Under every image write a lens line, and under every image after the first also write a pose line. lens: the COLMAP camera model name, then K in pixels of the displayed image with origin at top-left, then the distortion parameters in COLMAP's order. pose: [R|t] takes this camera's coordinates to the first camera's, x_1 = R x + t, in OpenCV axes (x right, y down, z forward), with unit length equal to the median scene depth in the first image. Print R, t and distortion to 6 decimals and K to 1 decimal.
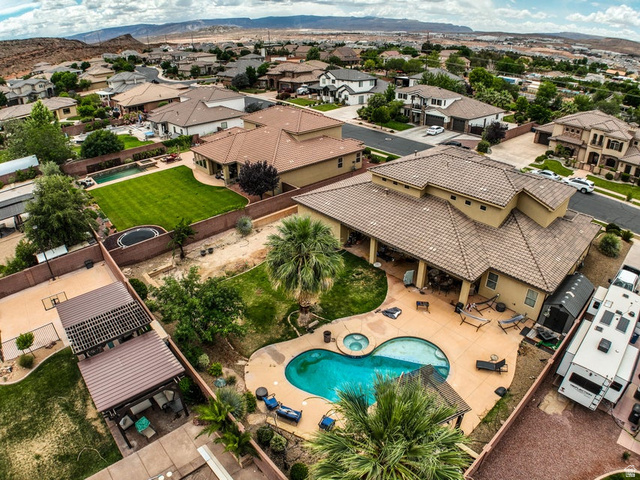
lens RADIAL K [[397.3, 0, 319.0], [0, 397.3, 234.1], [0, 0, 1]] dist [-0.178715, 0.026462]
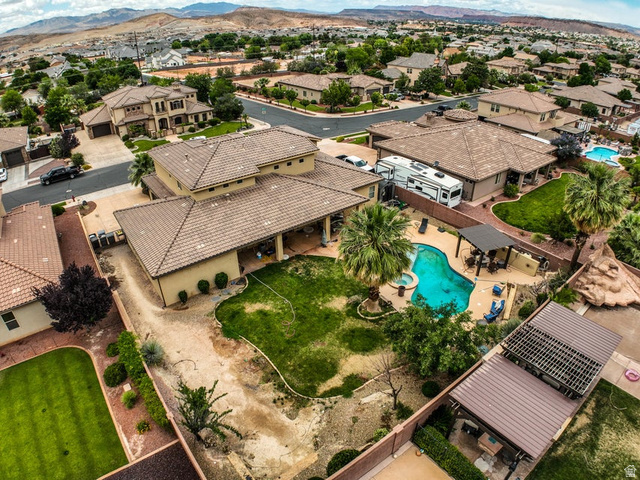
lens RADIAL K [[397.3, 0, 319.0], [0, 397.3, 234.1], [0, 0, 1]] dist [-0.178715, 0.026462]
pose [[0.081380, -0.487626, 0.869252, -0.399070], [0.474516, 0.785914, 0.396451, -0.188436], [-0.876477, 0.380210, 0.295344, 0.368324]]
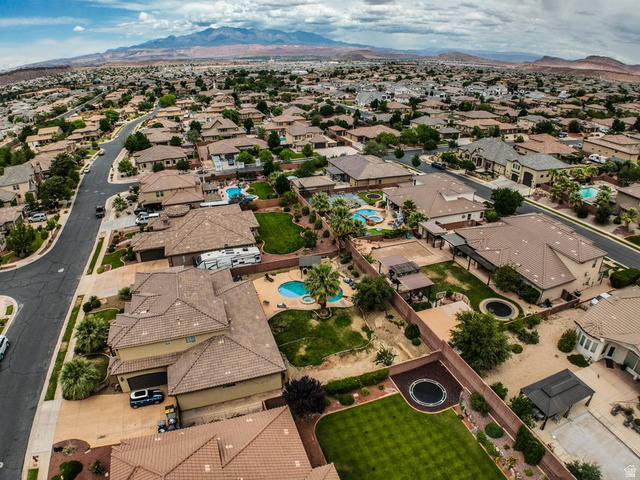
lens RADIAL K [[397.3, 0, 319.0], [0, 397.3, 234.1], [0, 0, 1]] dist [-0.178715, 0.026462]
pose [[-0.924144, -0.144059, 0.353843, -0.325673], [0.193672, 0.621702, 0.758932, -0.762593], [-0.329316, 0.769892, -0.546642, 0.875379]]
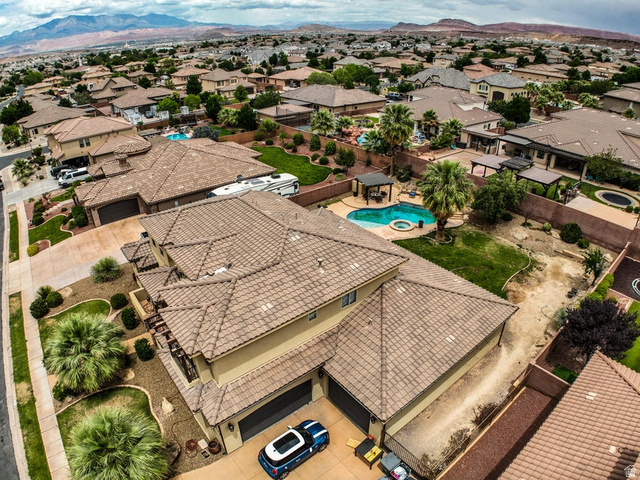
lens RADIAL K [[397.3, 0, 319.0], [0, 397.3, 234.1], [0, 0, 1]] dist [-0.178715, 0.026462]
pose [[-0.998038, -0.007380, 0.062178, 0.148425], [0.047339, 0.561039, 0.826435, -0.463038], [-0.040983, 0.827757, -0.559588, 0.867617]]
